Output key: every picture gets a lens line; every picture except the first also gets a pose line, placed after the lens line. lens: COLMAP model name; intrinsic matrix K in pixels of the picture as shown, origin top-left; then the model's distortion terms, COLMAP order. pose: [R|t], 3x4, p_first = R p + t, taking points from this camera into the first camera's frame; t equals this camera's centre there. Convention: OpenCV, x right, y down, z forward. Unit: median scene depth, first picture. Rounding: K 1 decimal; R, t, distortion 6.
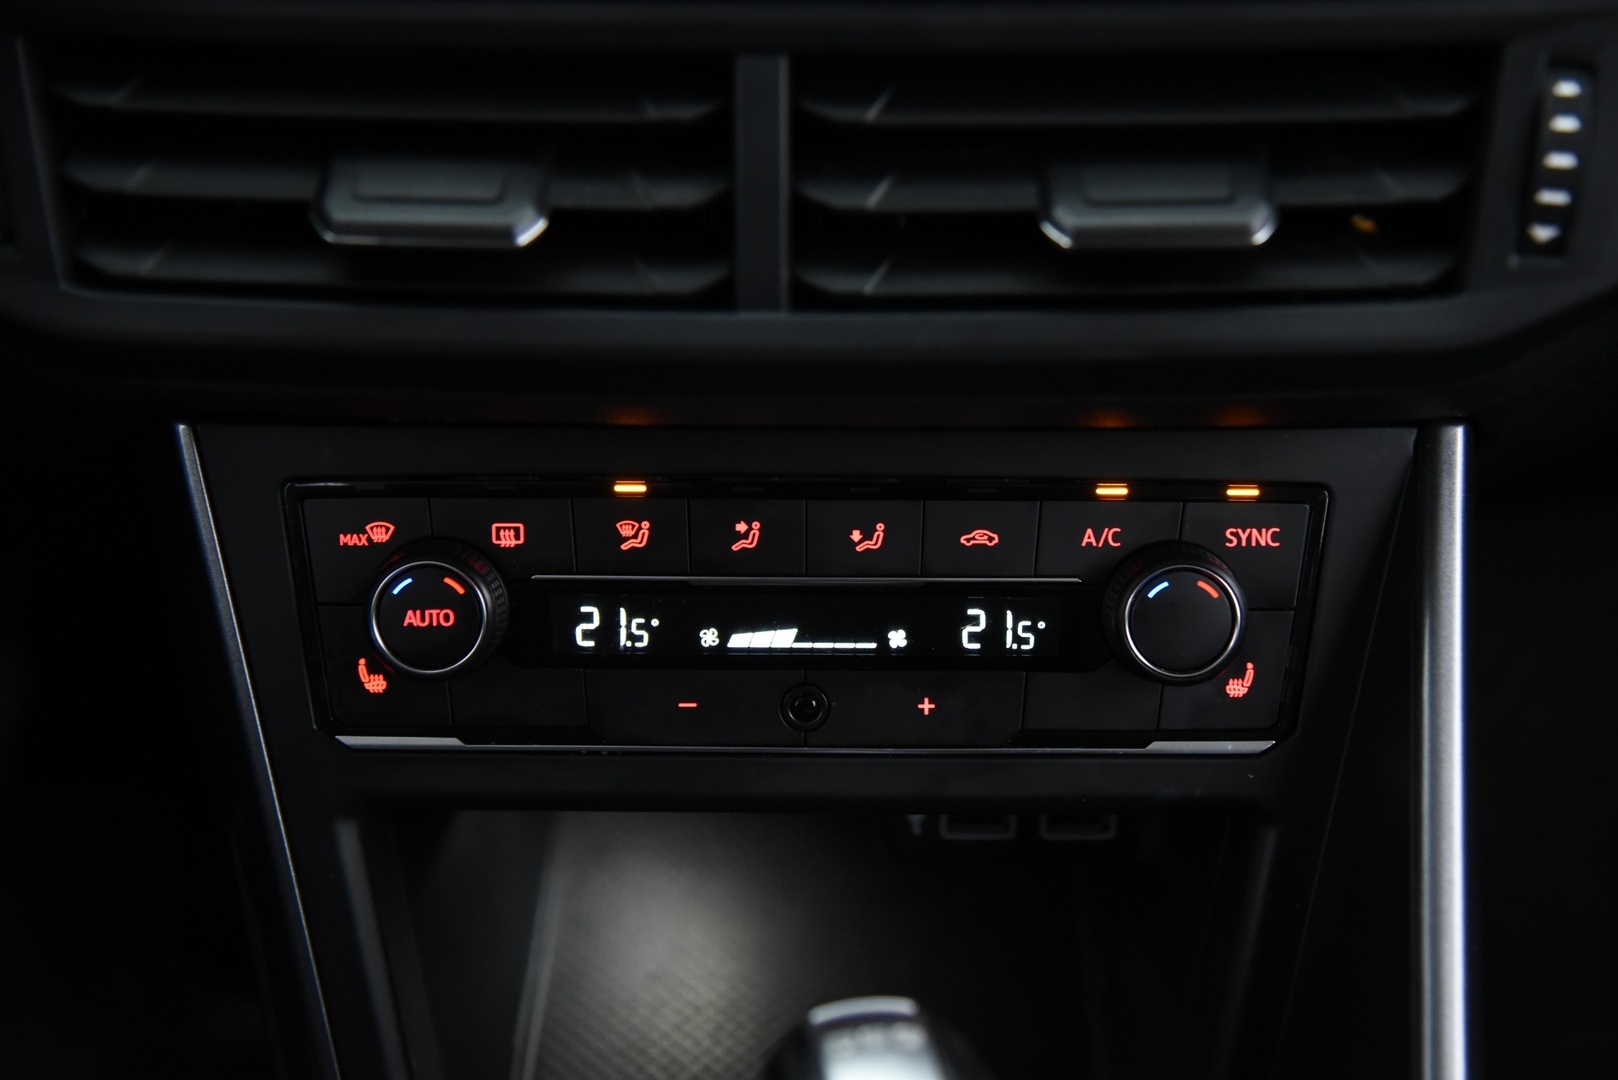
lens RADIAL K [[2188.9, 0, 809.0], [0, 2188.9, 540.0], [0, 0, 1]] dist [0.116501, 0.034819]
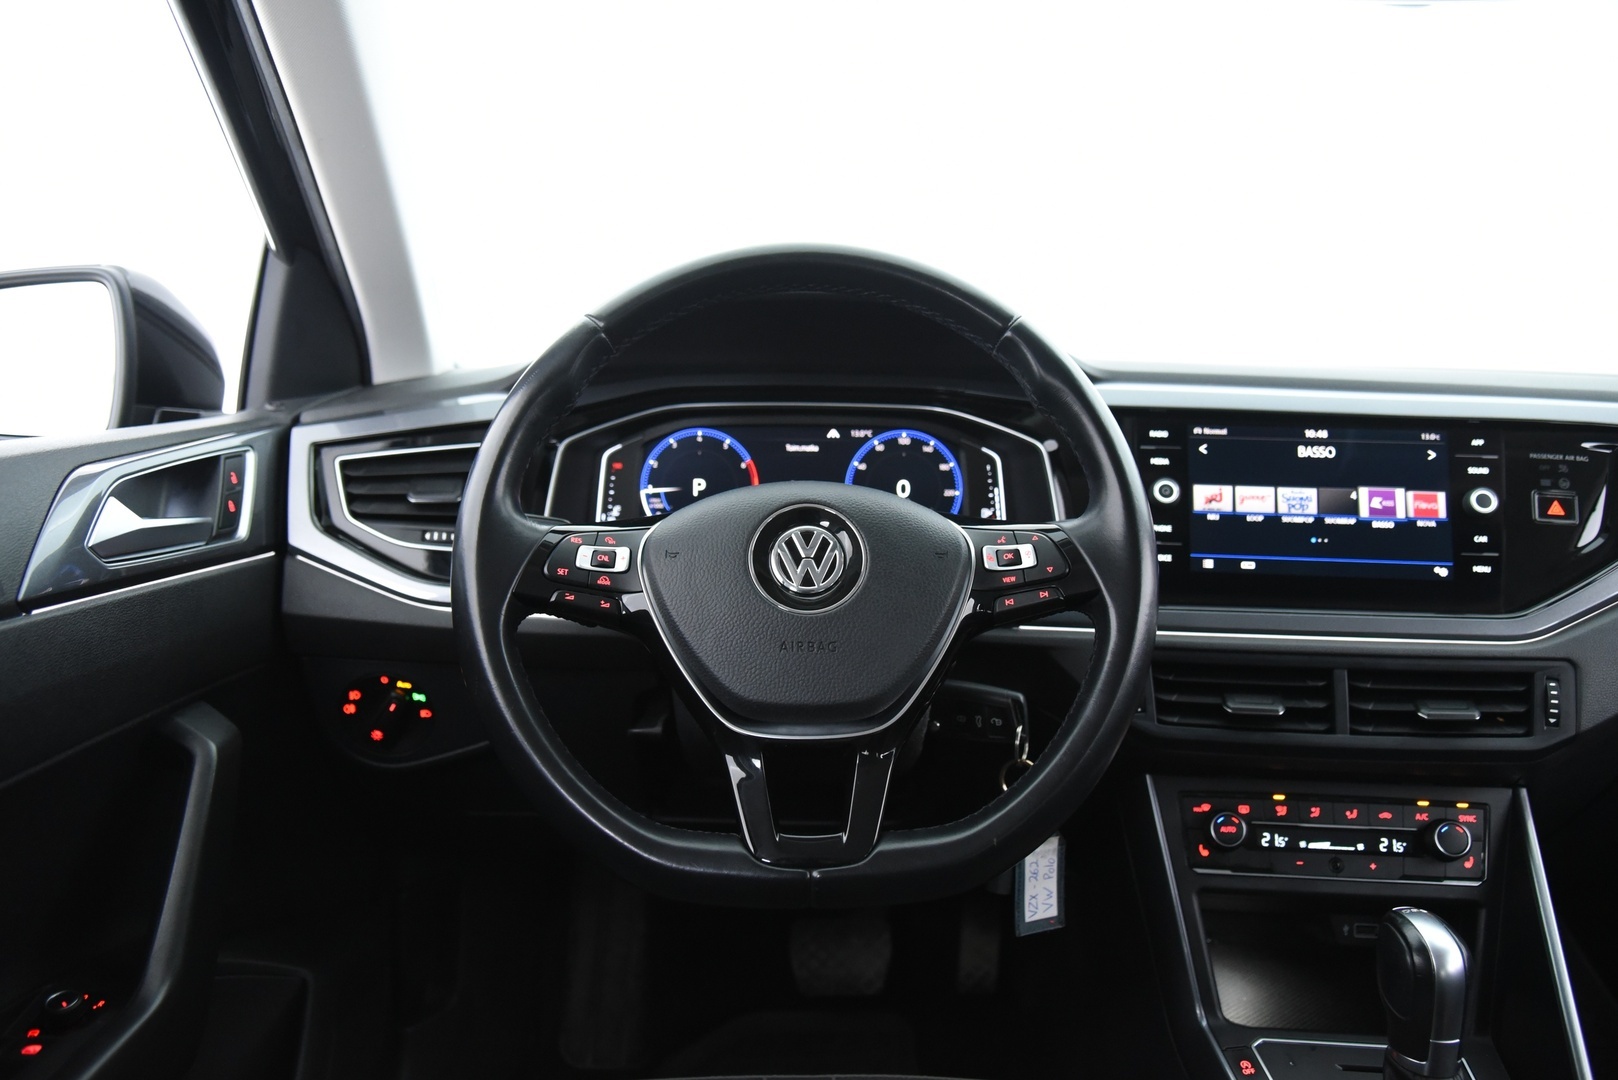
lens RADIAL K [[1301.6, 0, 809.0], [0, 1301.6, 540.0], [0, 0, 1]] dist [-0.010932, -0.007312]
pose [[0.994444, 0.015309, -0.104150, -0.610286], [-0.053981, 0.923543, -0.379677, 0.418495], [0.090374, 0.383189, 0.919238, -1.099859]]
